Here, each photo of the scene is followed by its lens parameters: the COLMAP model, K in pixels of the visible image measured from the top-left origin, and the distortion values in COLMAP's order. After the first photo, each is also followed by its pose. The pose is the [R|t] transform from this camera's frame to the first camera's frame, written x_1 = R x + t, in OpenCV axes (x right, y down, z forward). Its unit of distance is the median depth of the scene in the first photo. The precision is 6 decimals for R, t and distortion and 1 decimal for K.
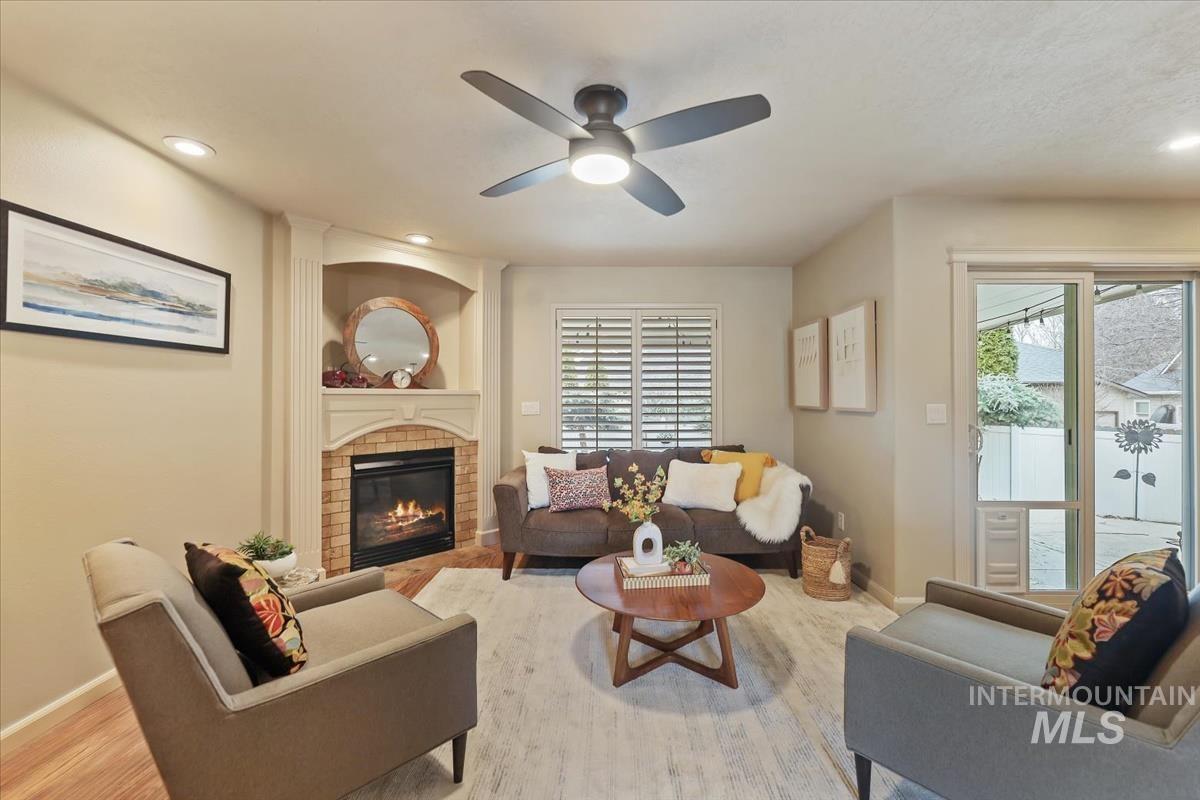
lens RADIAL K [[487.4, 0, 606.3], [0, 487.4, 396.2], [0, 0, 1]] dist [-0.001224, -0.000134]
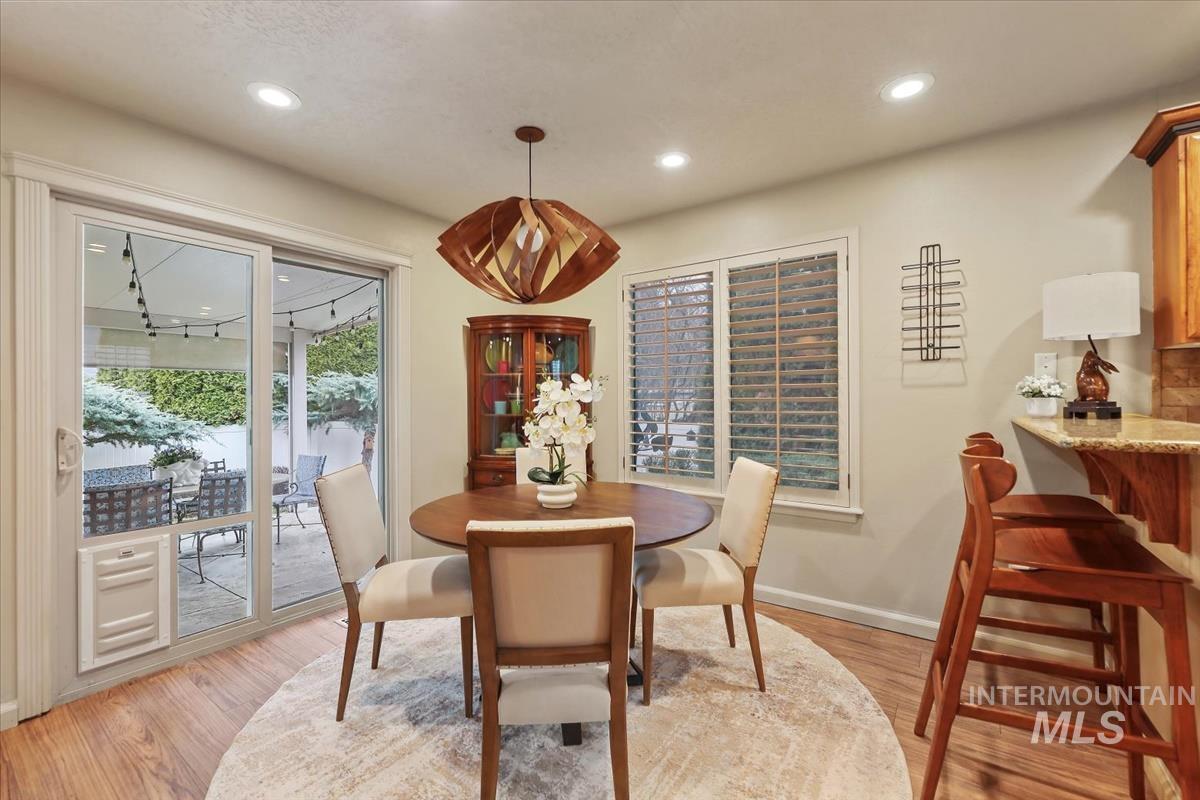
lens RADIAL K [[487.4, 0, 614.0], [0, 487.4, 399.3], [0, 0, 1]] dist [-0.001224, -0.000134]
pose [[0.583694, -0.005831, 0.811953, 0.533282], [0.001483, 0.999980, 0.006115, 0.012228], [-0.811972, -0.002365, 0.583691, -0.008578]]
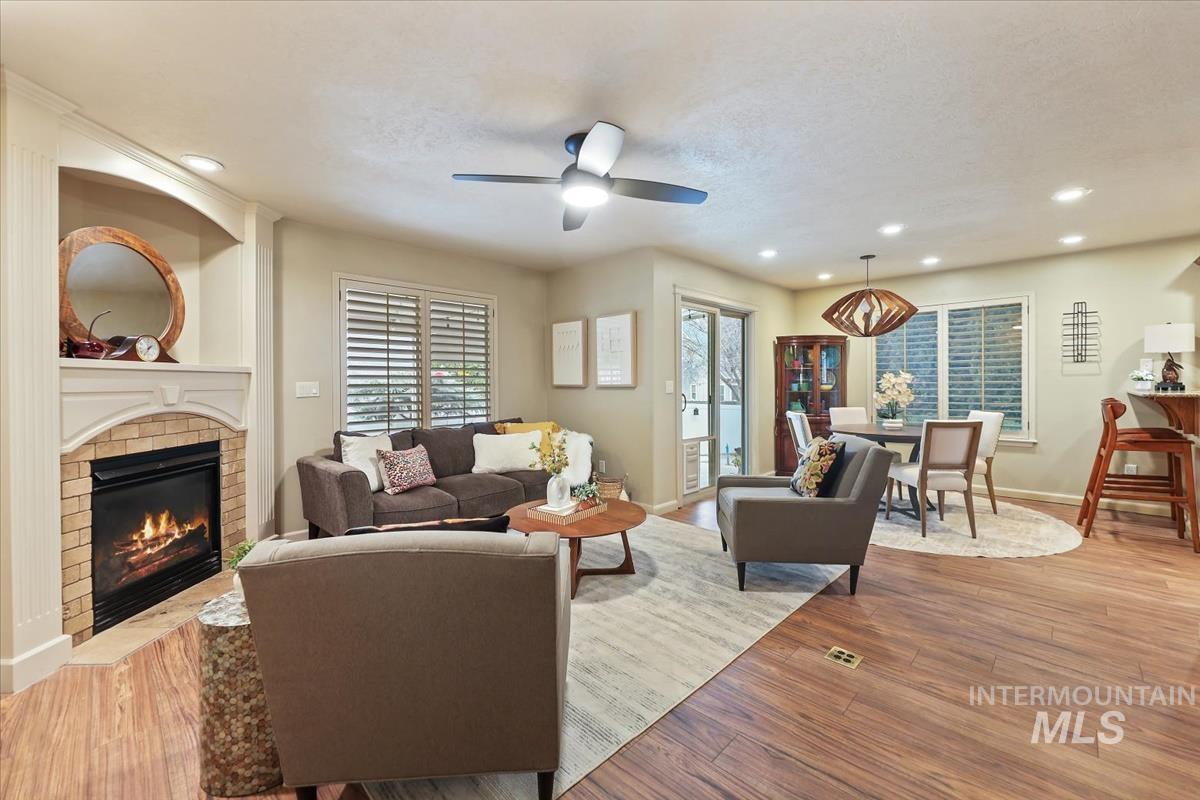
lens RADIAL K [[487.4, 0, 603.6], [0, 487.4, 387.2], [0, 0, 1]] dist [-0.001224, -0.000134]
pose [[0.699003, -0.008686, 0.715066, -0.498675], [0.001254, 0.999940, 0.010920, 0.015271], [-0.715118, -0.006736, 0.698971, 0.029632]]
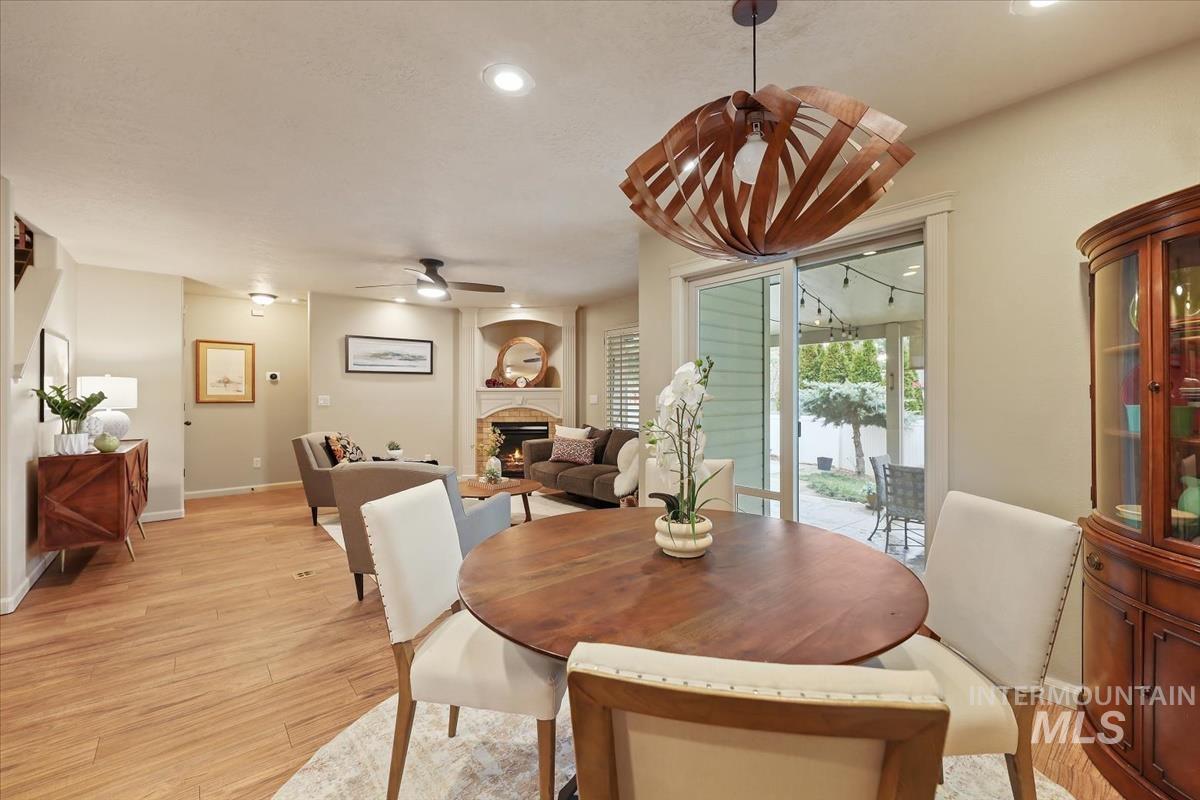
lens RADIAL K [[487.4, 0, 604.5], [0, 487.4, 394.8], [0, 0, 1]] dist [-0.001224, -0.000134]
pose [[0.648805, -0.002066, -0.760952, 1.236431], [0.003850, 0.999992, 0.000567, 0.012099], [0.760945, -0.003298, 0.648808, 0.069316]]
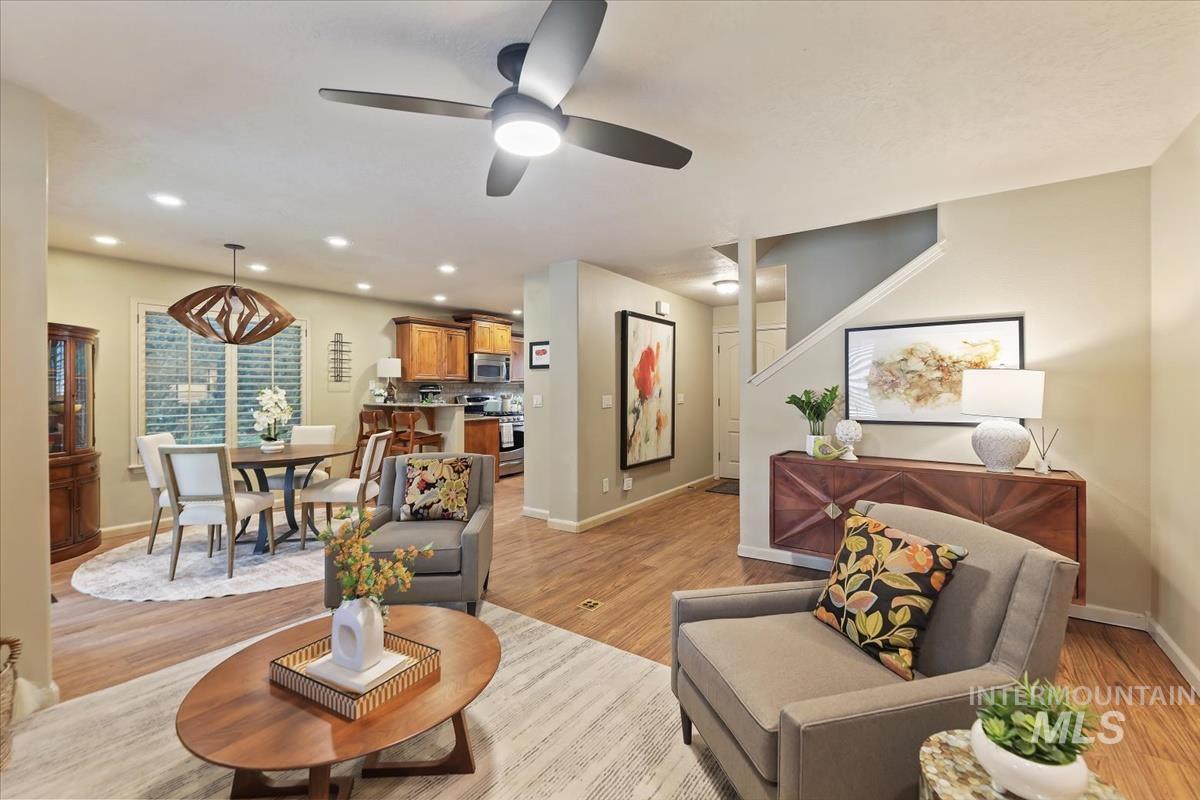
lens RADIAL K [[508.9, 0, 602.6], [0, 508.9, 389.7], [0, 0, 1]] dist [0.004420, 0.000404]
pose [[-0.820646, 0.005203, 0.571414, -0.365431], [0.001959, 0.999978, -0.006291, 0.003025], [-0.571434, -0.004044, -0.820638, 0.929314]]
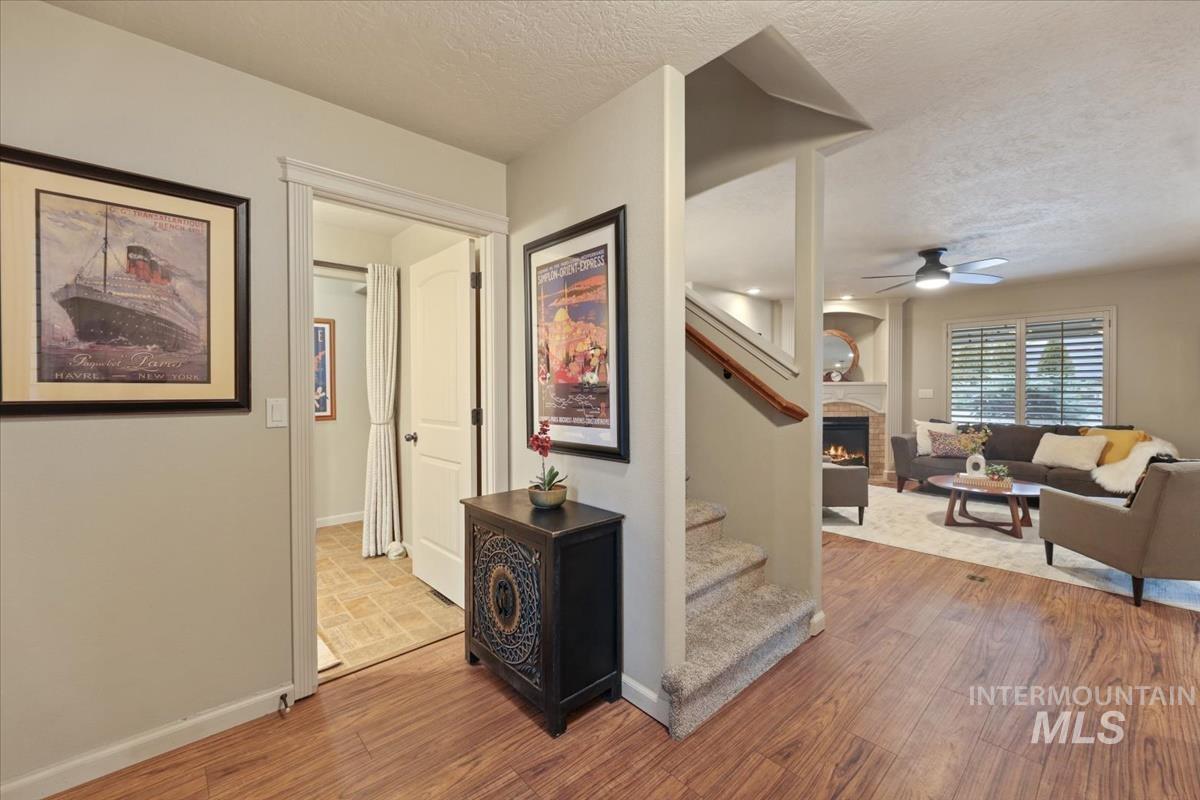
lens RADIAL K [[487.4, 0, 598.9], [0, 487.4, 393.5], [0, 0, 1]] dist [-0.001224, -0.000134]
pose [[0.669941, 0.007331, -0.742378, 0.338092], [0.004891, 0.999886, 0.014288, -0.001454], [0.742398, -0.013203, 0.669828, -0.880541]]
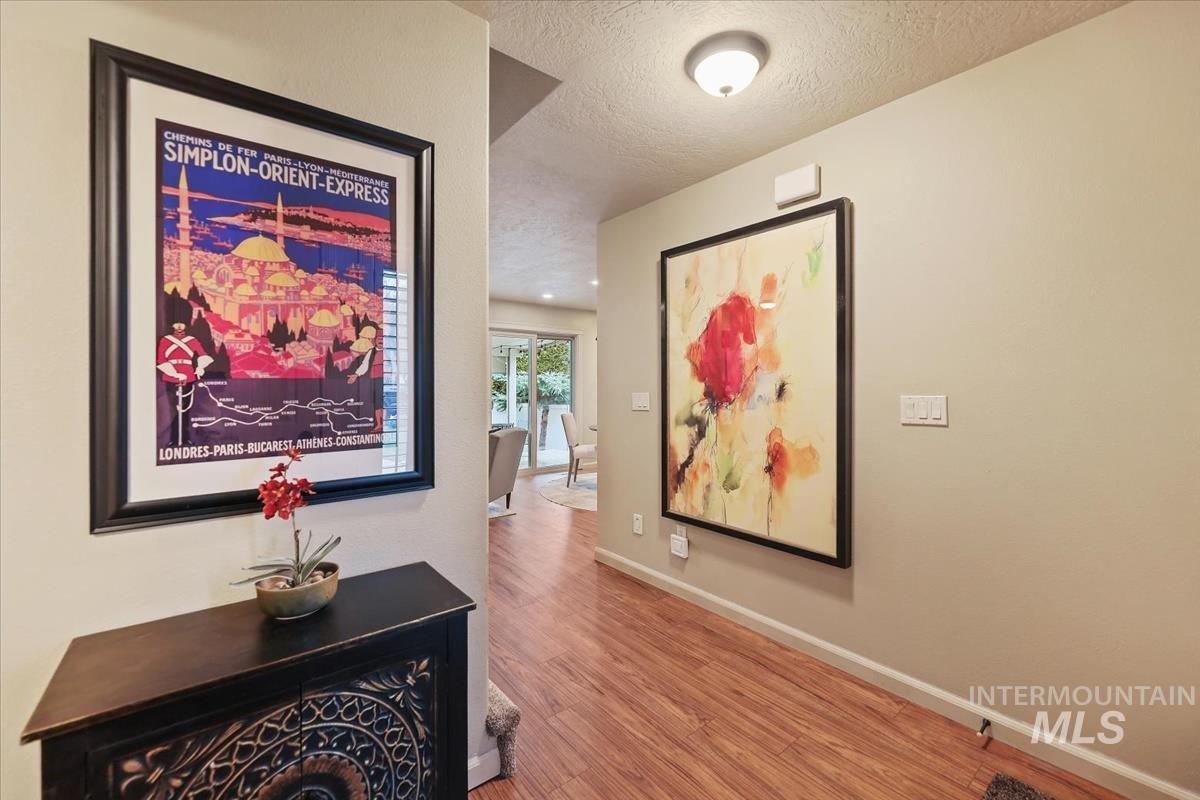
lens RADIAL K [[487.4, 0, 607.5], [0, 487.4, 383.6], [0, 0, 1]] dist [-0.001224, -0.000134]
pose [[0.782105, 0.005246, 0.623125, -0.185485], [-0.003317, 0.999985, -0.004255, -0.001501], [-0.623138, 0.001261, 0.782111, -0.902045]]
